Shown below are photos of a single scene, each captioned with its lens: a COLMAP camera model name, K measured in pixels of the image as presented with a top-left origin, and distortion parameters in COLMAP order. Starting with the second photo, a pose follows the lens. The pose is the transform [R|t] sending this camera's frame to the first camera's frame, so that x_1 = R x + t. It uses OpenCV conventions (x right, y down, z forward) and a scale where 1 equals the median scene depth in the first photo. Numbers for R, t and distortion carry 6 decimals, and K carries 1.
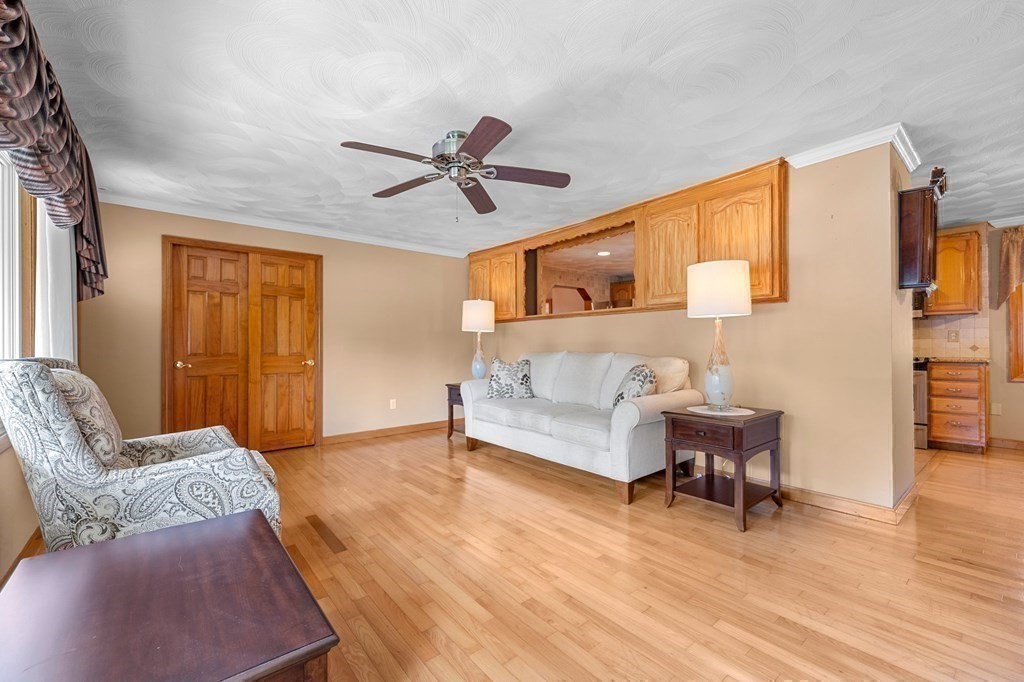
lens RADIAL K [[423.6, 0, 509.9], [0, 423.6, 347.9], [0, 0, 1]] dist [0.000572, -0.000078]
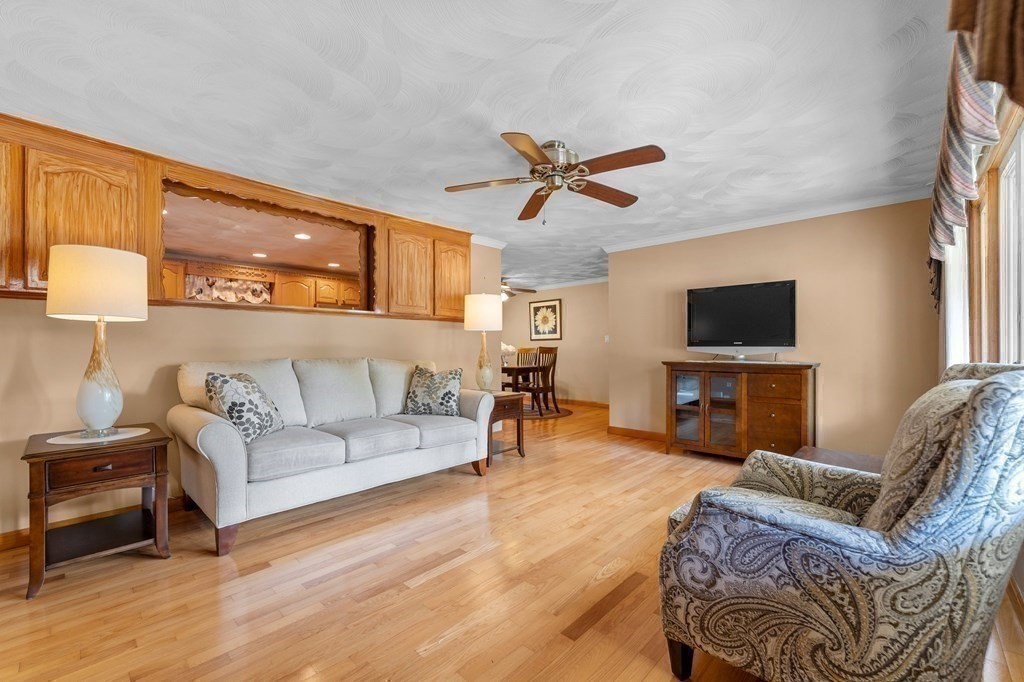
lens RADIAL K [[423.6, 0, 509.9], [0, 423.6, 347.9], [0, 0, 1]] dist [0.000572, -0.000078]
pose [[-0.131368, 0.006419, 0.991313, -0.758021], [0.008717, 0.999948, -0.005319, -0.003172], [-0.991295, 0.007942, -0.131417, 0.834568]]
